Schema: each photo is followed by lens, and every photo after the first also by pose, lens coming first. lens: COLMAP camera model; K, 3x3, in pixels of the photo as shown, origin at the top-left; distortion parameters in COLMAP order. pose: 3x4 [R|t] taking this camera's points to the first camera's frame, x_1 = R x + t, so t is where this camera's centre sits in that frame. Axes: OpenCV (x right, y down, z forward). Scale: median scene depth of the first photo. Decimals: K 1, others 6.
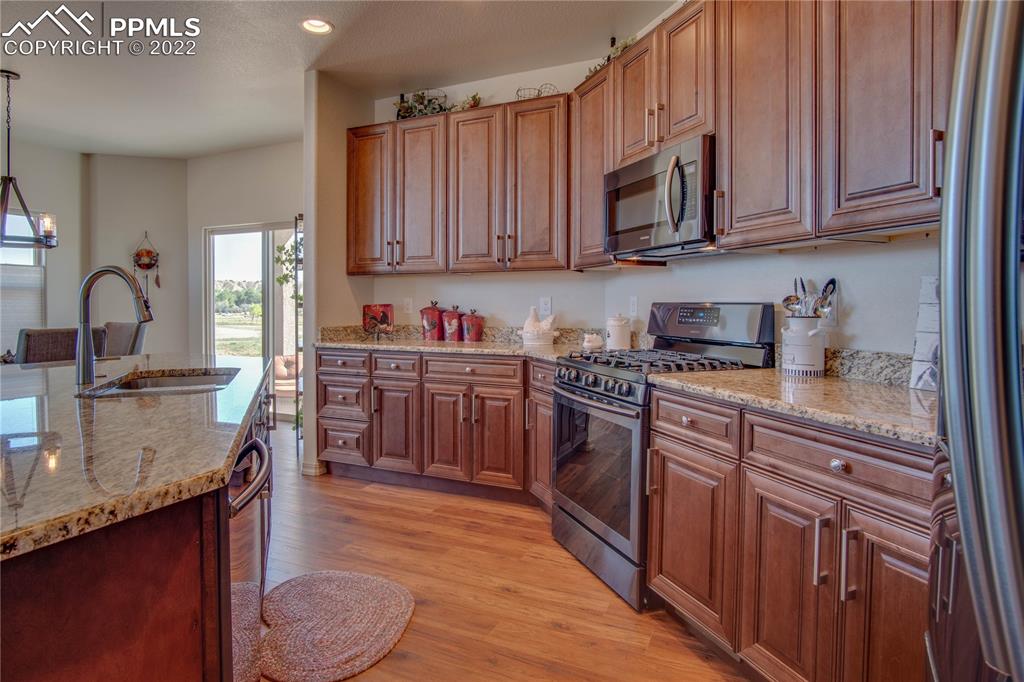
lens RADIAL K [[573.5, 0, 506.3], [0, 573.5, 318.3], [0, 0, 1]] dist [-0.027729, 0.004618]
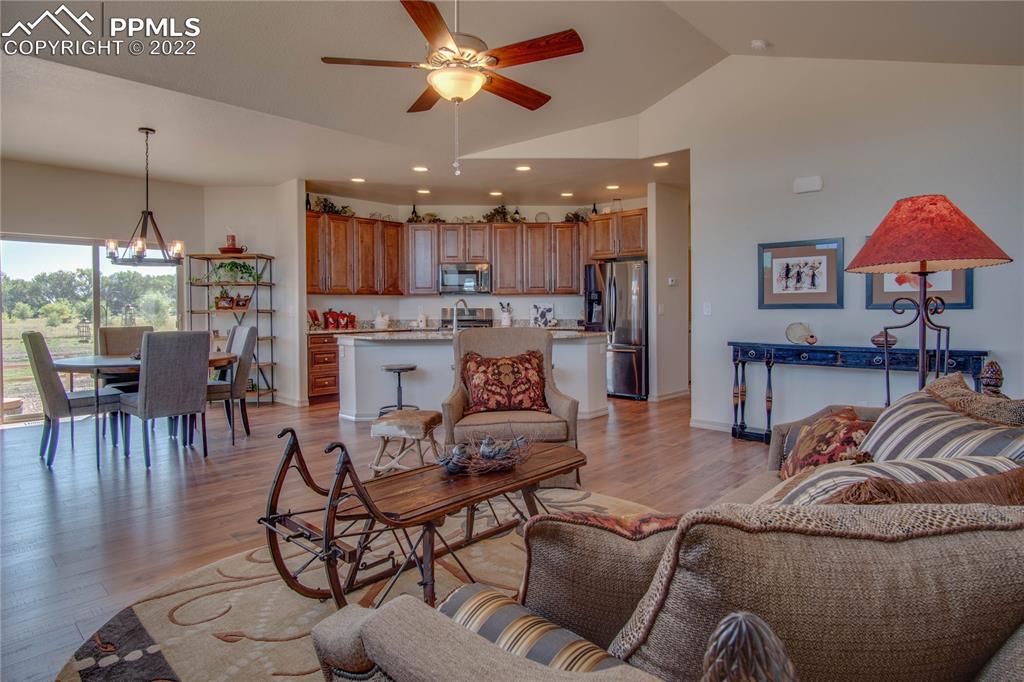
lens RADIAL K [[573.5, 0, 506.3], [0, 573.5, 318.3], [0, 0, 1]] dist [-0.027729, 0.004618]
pose [[0.318239, -0.019709, 0.947806, -1.854488], [0.028539, 0.999530, 0.011202, -0.001501], [-0.947581, 0.023485, 0.318651, -0.170896]]
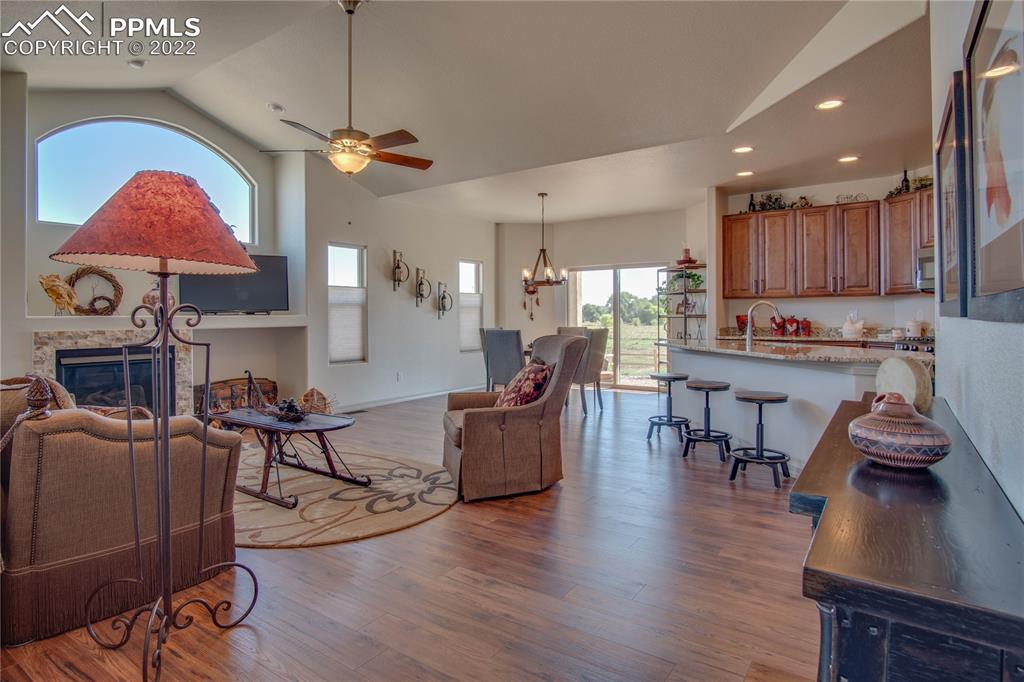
lens RADIAL K [[556.2, 0, 506.1], [0, 556.2, 318.7], [0, 0, 1]] dist [-0.031916, 0.007066]
pose [[0.984490, -0.006998, -0.175300, -0.686620], [0.003671, 0.999807, -0.019292, 0.017663], [0.175401, 0.018349, 0.984326, -0.853478]]
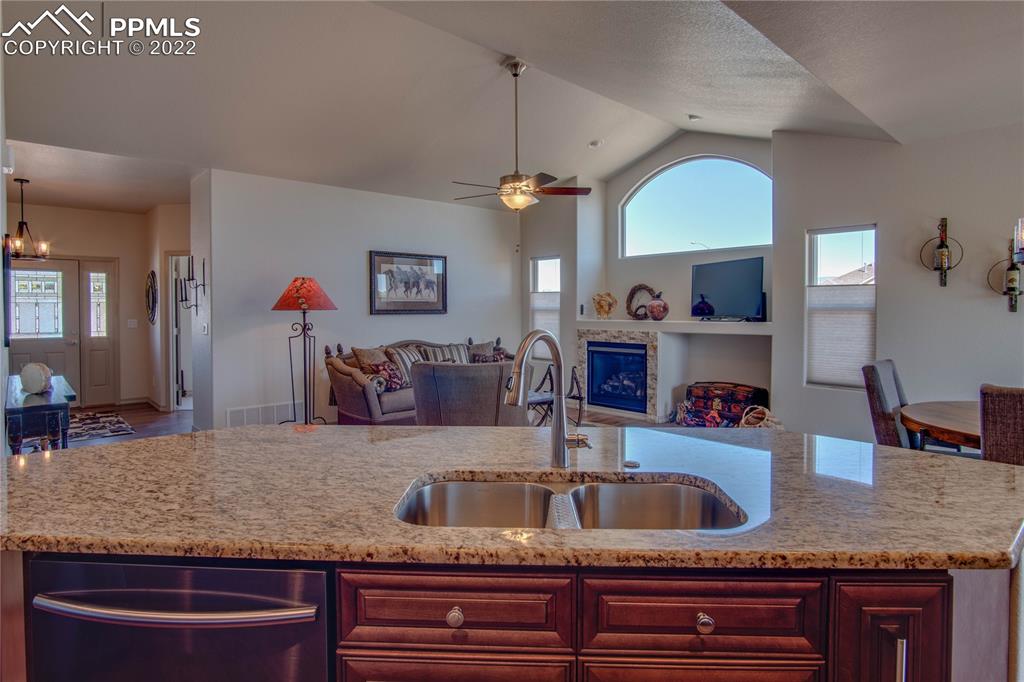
lens RADIAL K [[556.2, 0, 506.1], [0, 556.2, 318.7], [0, 0, 1]] dist [-0.031916, 0.007066]
pose [[-0.391175, 0.016019, -0.920177, 0.017325], [-0.018089, 0.999522, 0.025090, -0.060670], [0.920139, 0.026460, -0.390698, 0.605444]]
